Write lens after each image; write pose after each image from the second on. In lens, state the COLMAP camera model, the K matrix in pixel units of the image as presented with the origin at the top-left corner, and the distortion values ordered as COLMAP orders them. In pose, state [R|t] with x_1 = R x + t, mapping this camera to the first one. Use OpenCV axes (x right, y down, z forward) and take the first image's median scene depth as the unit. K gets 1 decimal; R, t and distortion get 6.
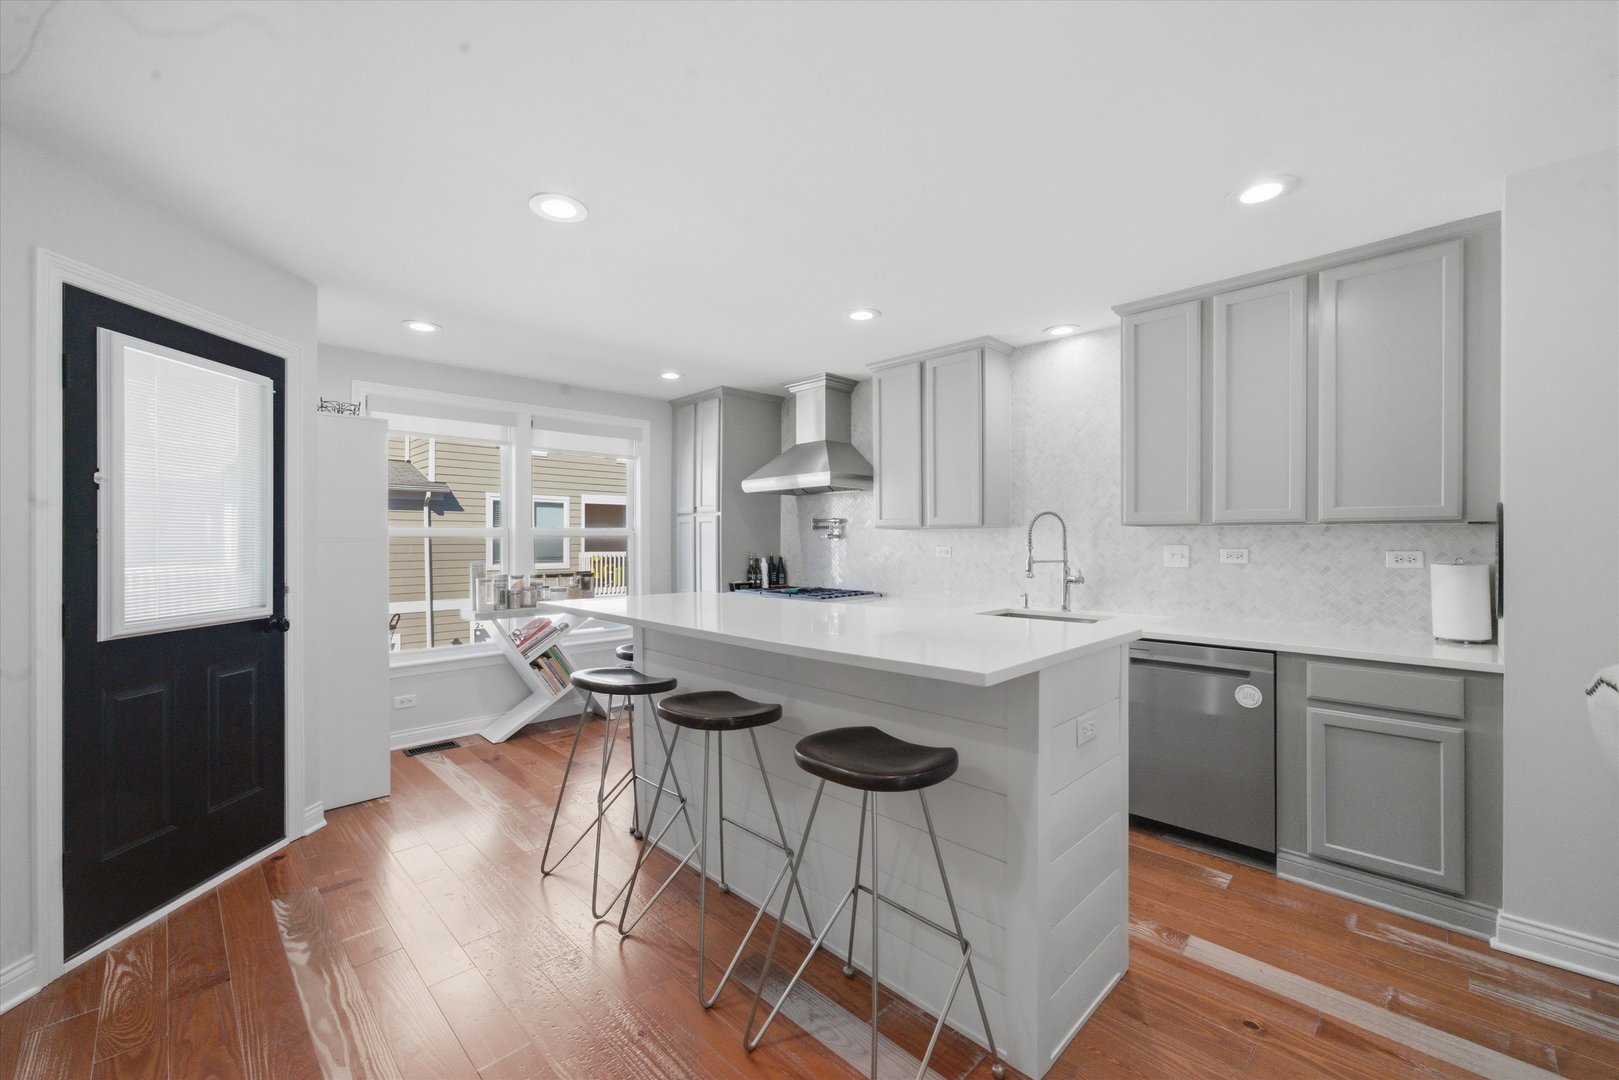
lens RADIAL K [[639.2, 0, 809.2], [0, 639.2, 535.3], [0, 0, 1]] dist [0.009259, 0.000229]
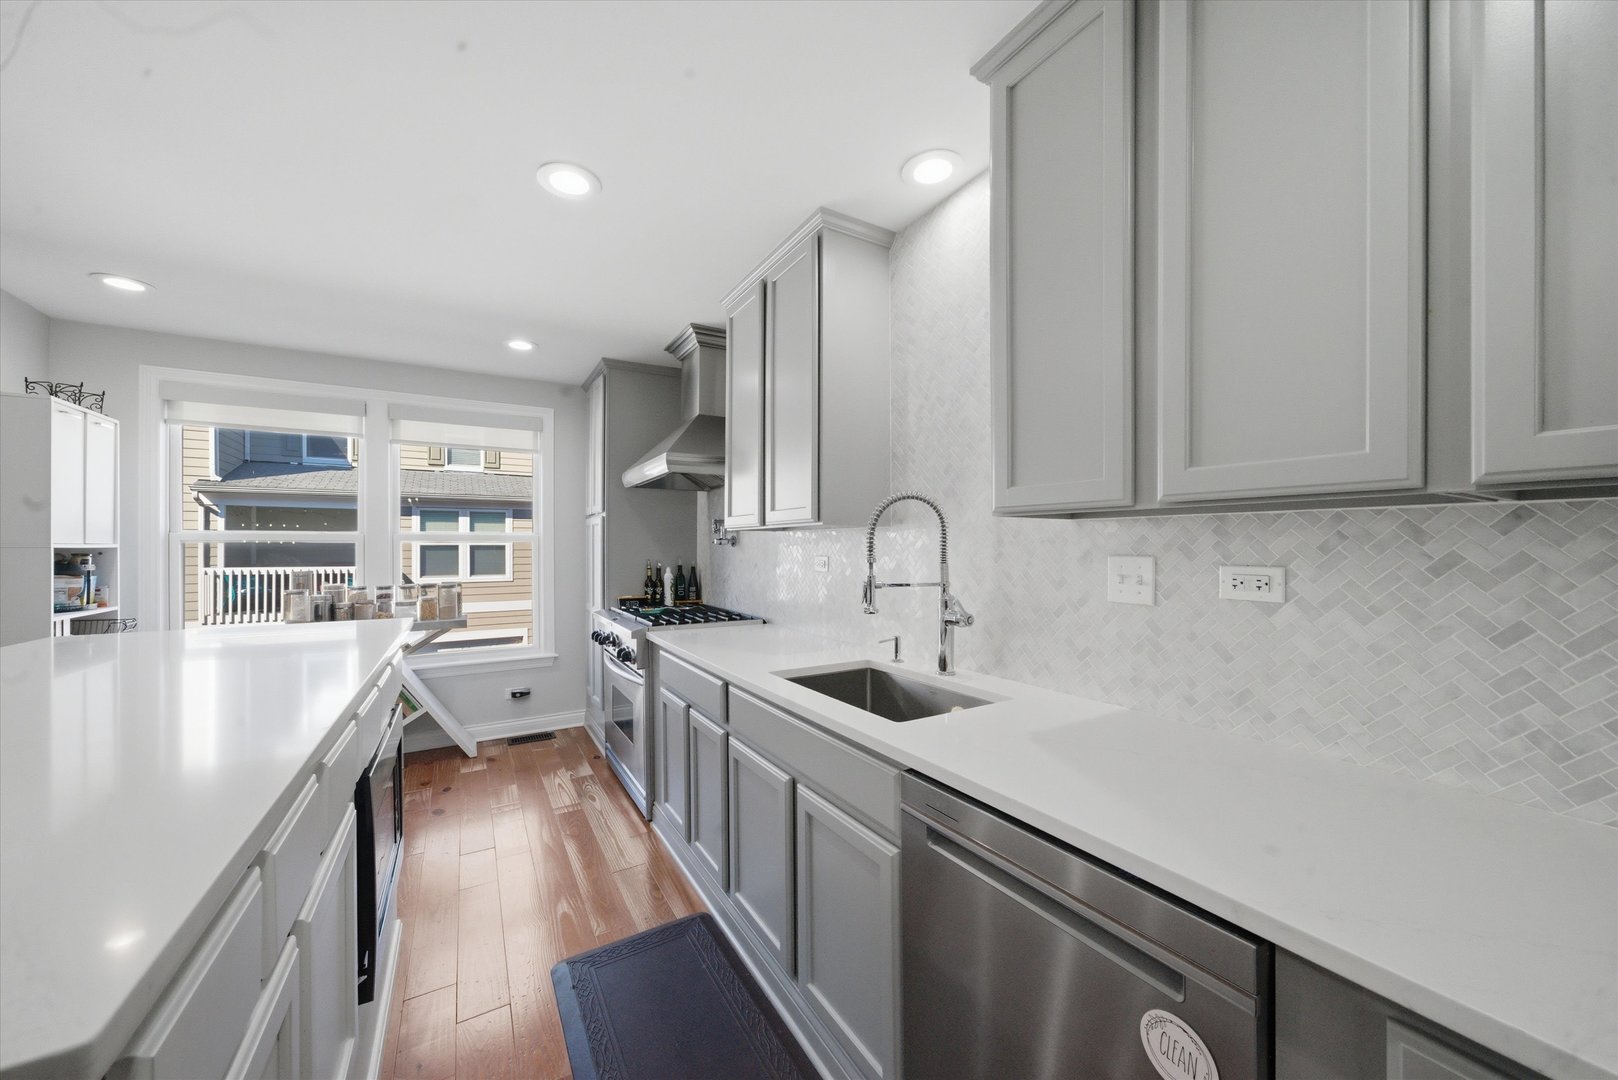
lens RADIAL K [[573.1, 0, 809.0], [0, 573.1, 540.0], [0, 0, 1]] dist [-0.001076, 0.000016]
pose [[0.970778, -0.002704, -0.239964, 0.405566], [0.002257, 0.999995, -0.002134, 0.003166], [0.239968, 0.001530, 0.970780, 0.486272]]
